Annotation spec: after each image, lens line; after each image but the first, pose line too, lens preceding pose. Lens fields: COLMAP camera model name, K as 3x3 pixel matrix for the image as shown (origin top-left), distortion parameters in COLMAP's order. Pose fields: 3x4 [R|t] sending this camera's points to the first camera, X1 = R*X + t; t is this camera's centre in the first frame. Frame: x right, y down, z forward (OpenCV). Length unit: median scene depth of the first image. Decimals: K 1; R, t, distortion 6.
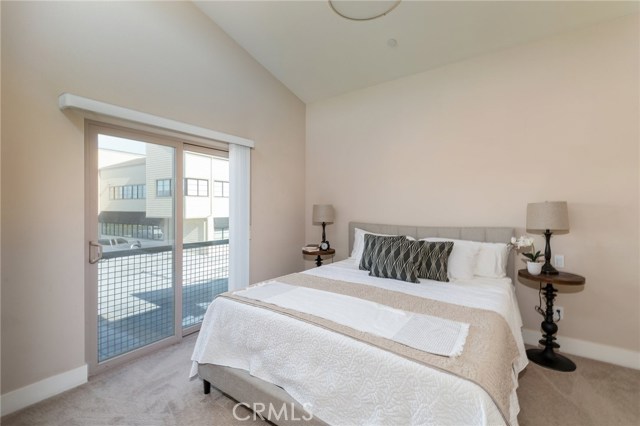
lens RADIAL K [[278.6, 0, 319.1], [0, 278.6, 207.4], [0, 0, 1]] dist [-0.000086, 0.000259]
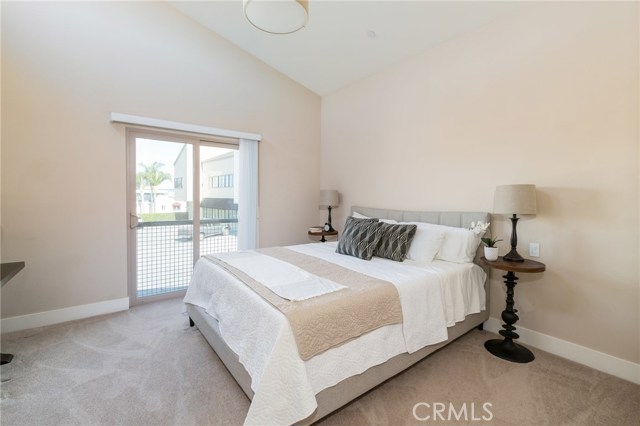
lens RADIAL K [[284.9, 0, 321.2], [0, 284.9, 204.4], [0, 0, 1]] dist [-0.001831, -0.000212]
pose [[0.958185, 0.015947, -0.285704, 0.467763], [-0.007771, 0.999528, 0.029727, 0.020993], [0.286043, -0.026264, 0.957857, -0.109106]]
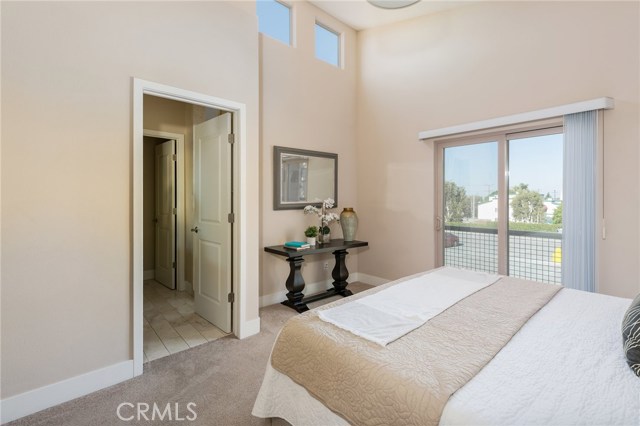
lens RADIAL K [[284.9, 0, 321.2], [0, 284.9, 204.4], [0, 0, 1]] dist [-0.001831, -0.000212]
pose [[-0.203637, 0.010812, -0.978987, 0.789713], [0.002619, 0.999941, 0.010499, 0.025183], [0.979043, -0.000426, -0.203654, 0.601885]]
